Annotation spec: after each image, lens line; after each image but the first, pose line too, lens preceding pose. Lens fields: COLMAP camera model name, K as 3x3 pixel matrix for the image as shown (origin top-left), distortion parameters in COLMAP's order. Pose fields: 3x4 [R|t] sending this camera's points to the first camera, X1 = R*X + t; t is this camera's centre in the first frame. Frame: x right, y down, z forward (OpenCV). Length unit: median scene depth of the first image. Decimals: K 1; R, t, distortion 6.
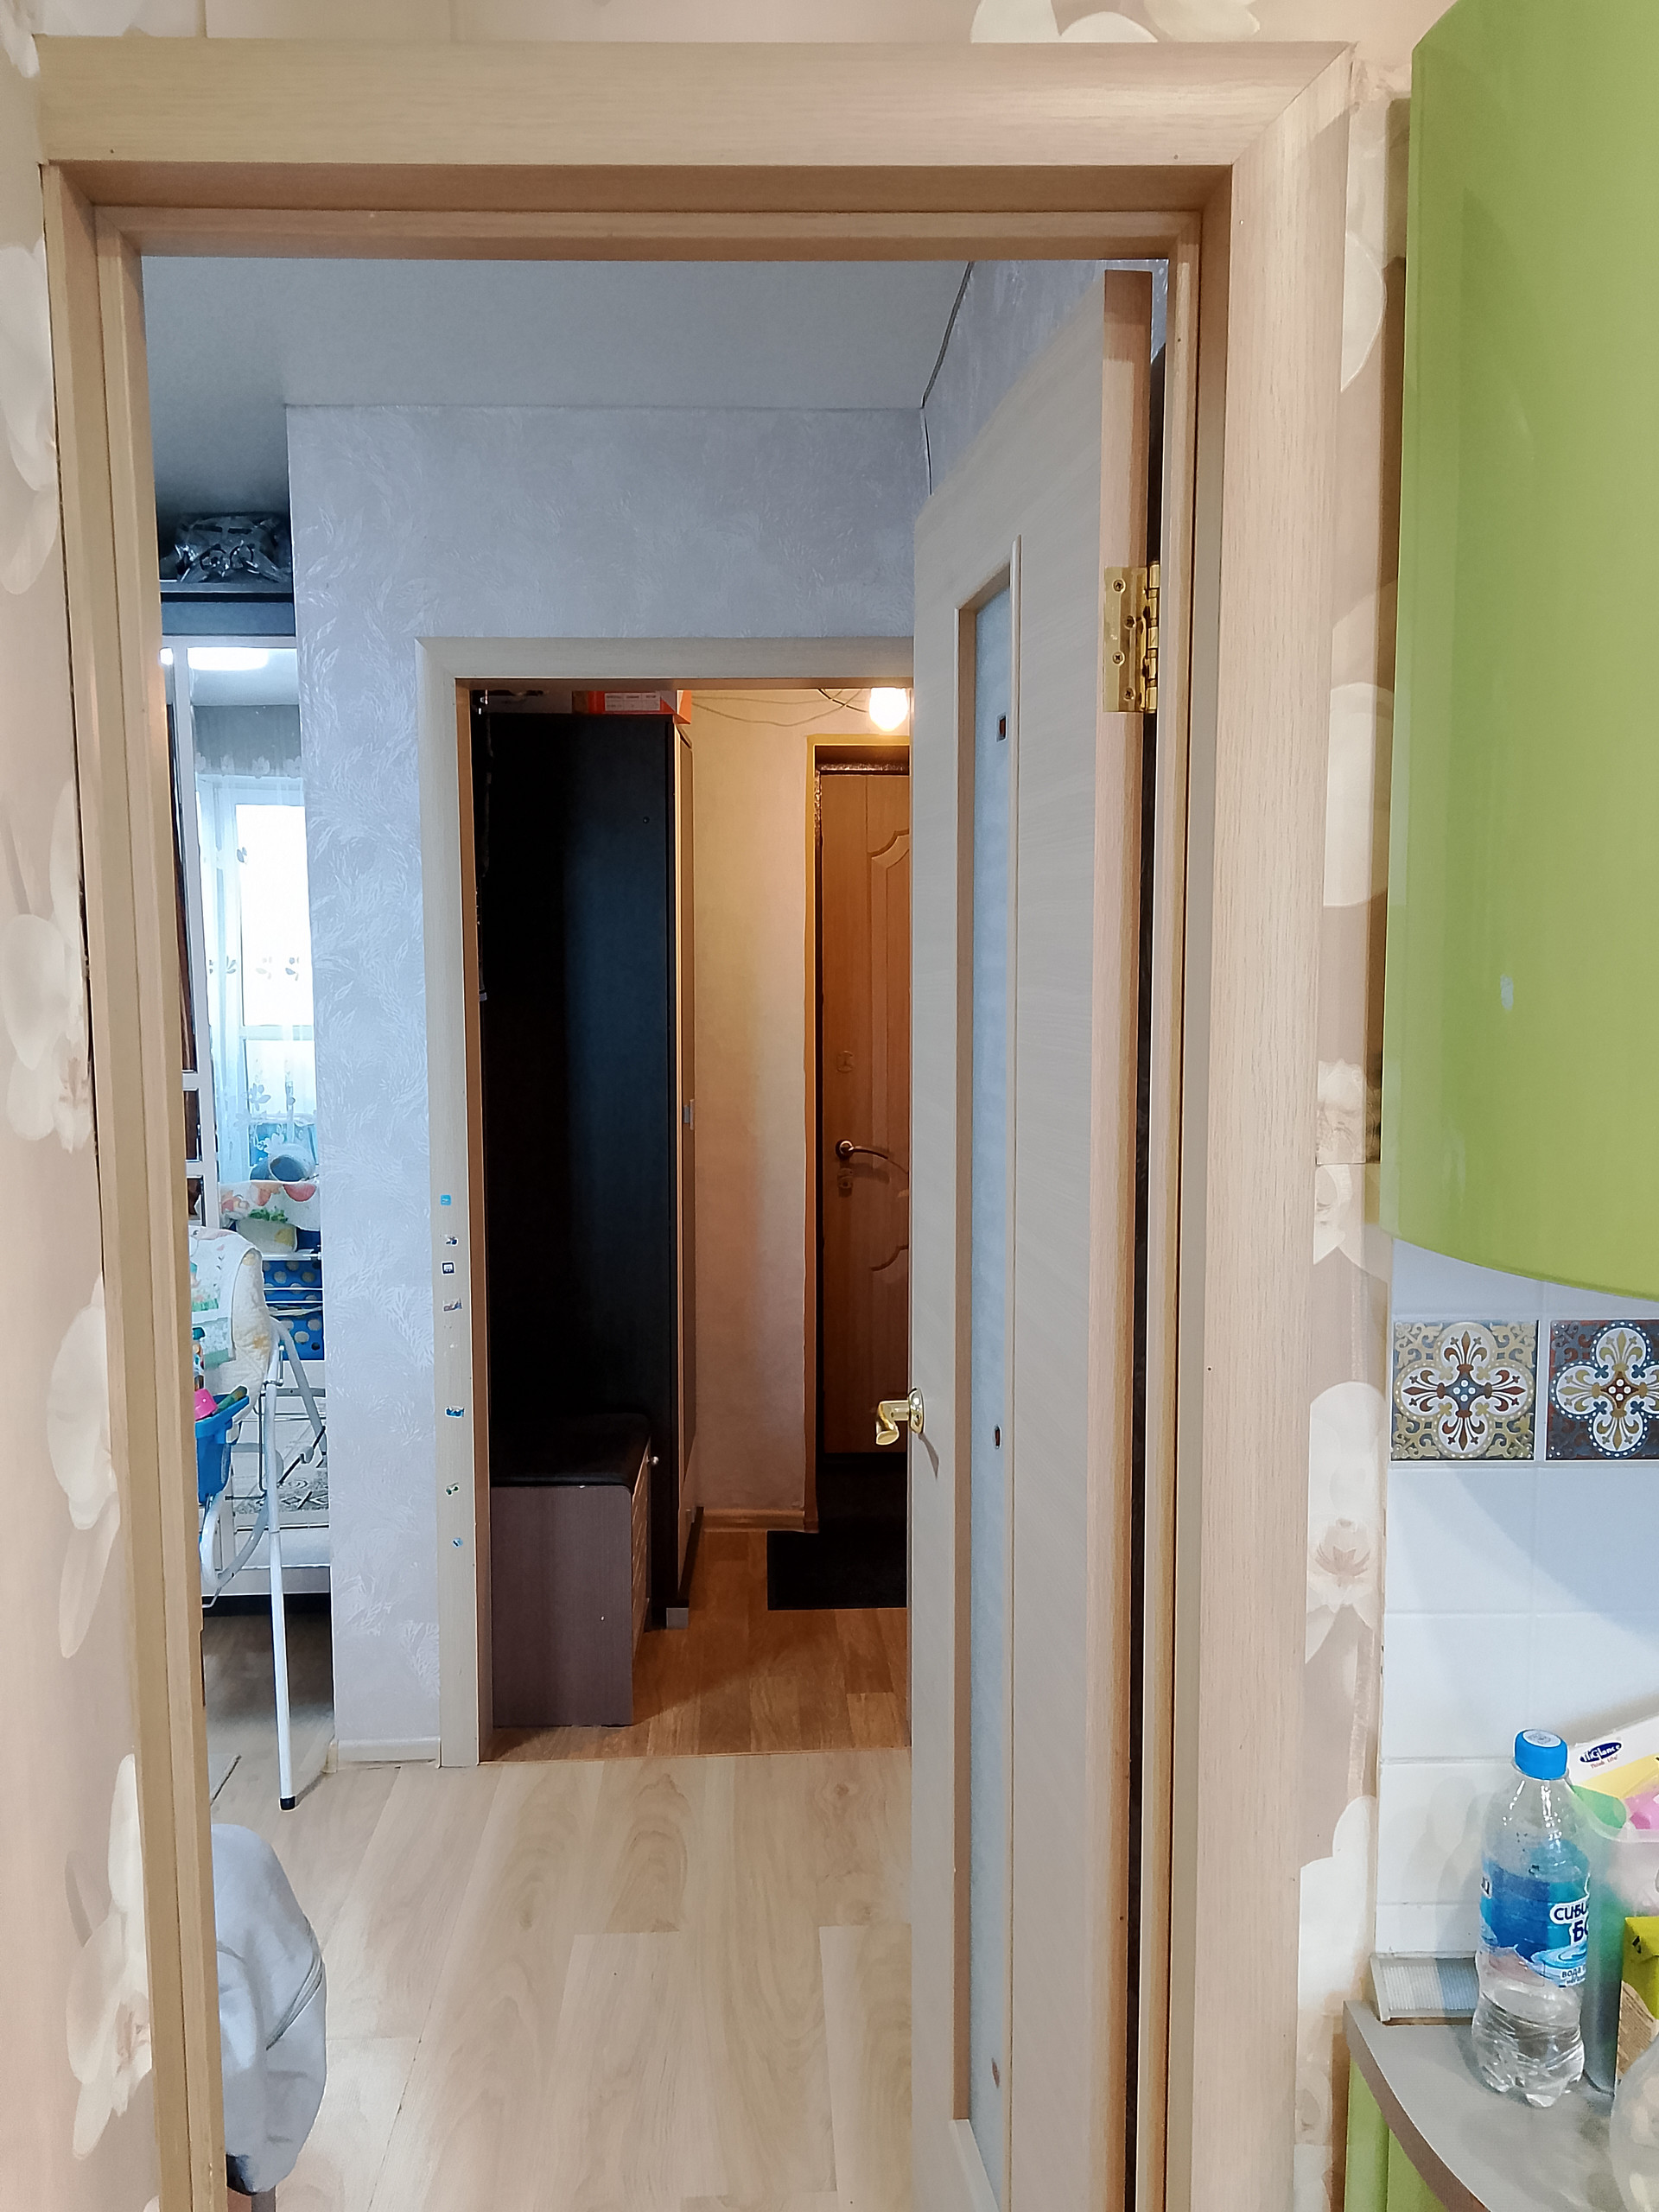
lens RADIAL K [[1702.0, 0, 816.5], [0, 1702.0, 1122.9], [0, 0, 1]] dist [0.086023, -0.108683]
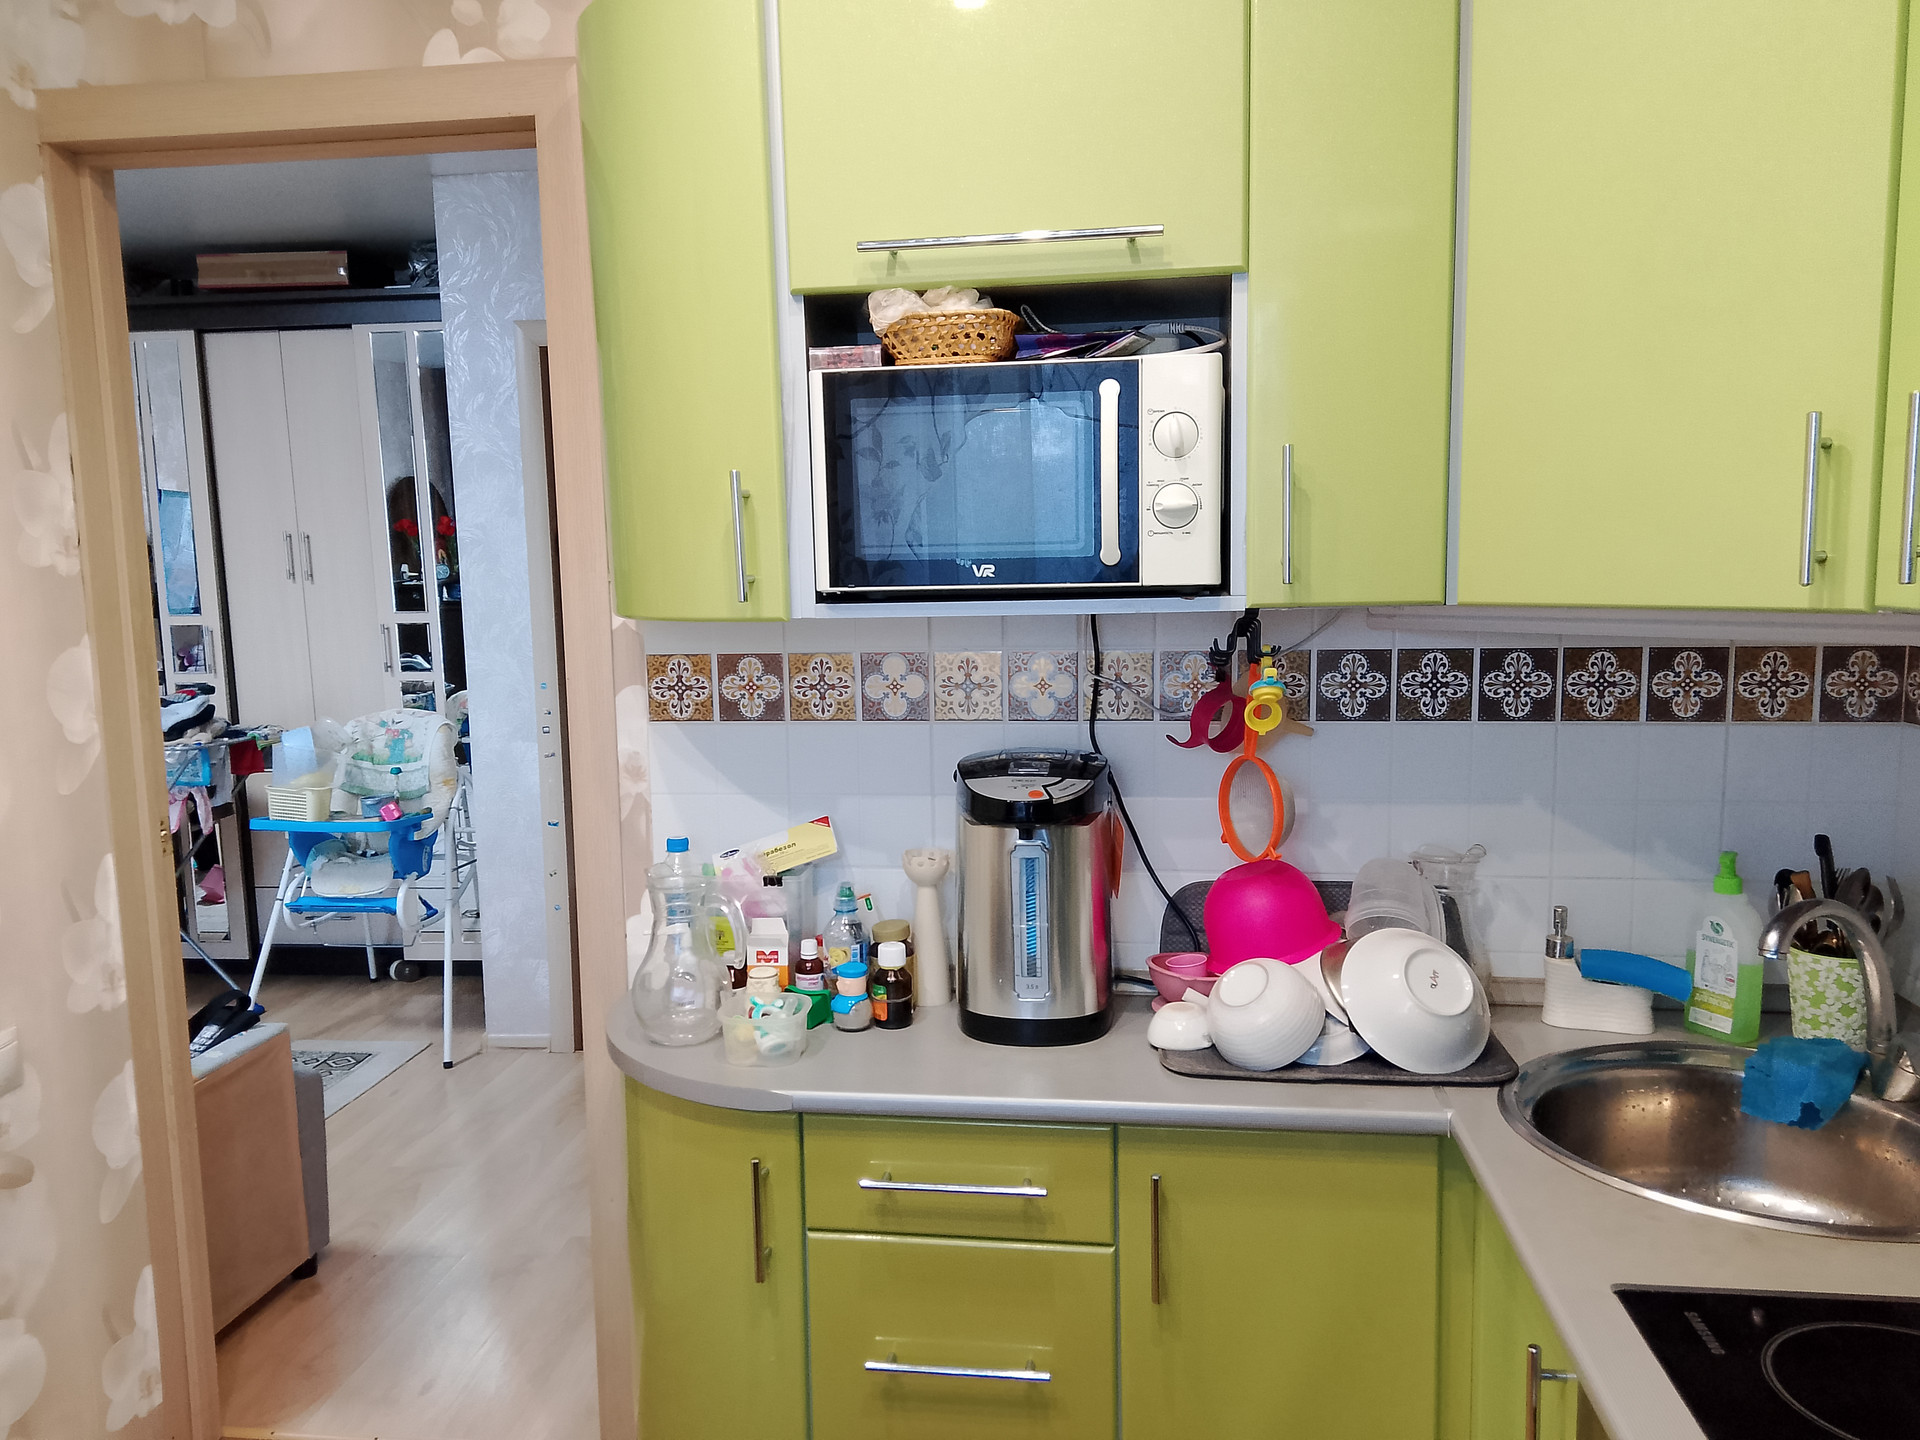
lens RADIAL K [[1450.1, 0, 961.4], [0, 1450.1, 744.0], [0, 0, 1]] dist [0.073007, -0.115969]
pose [[0.990465, 0.007402, -0.137563, 0.962251], [-0.003943, 0.999670, 0.025402, 0.177231], [0.137706, -0.024618, 0.990167, -0.723364]]
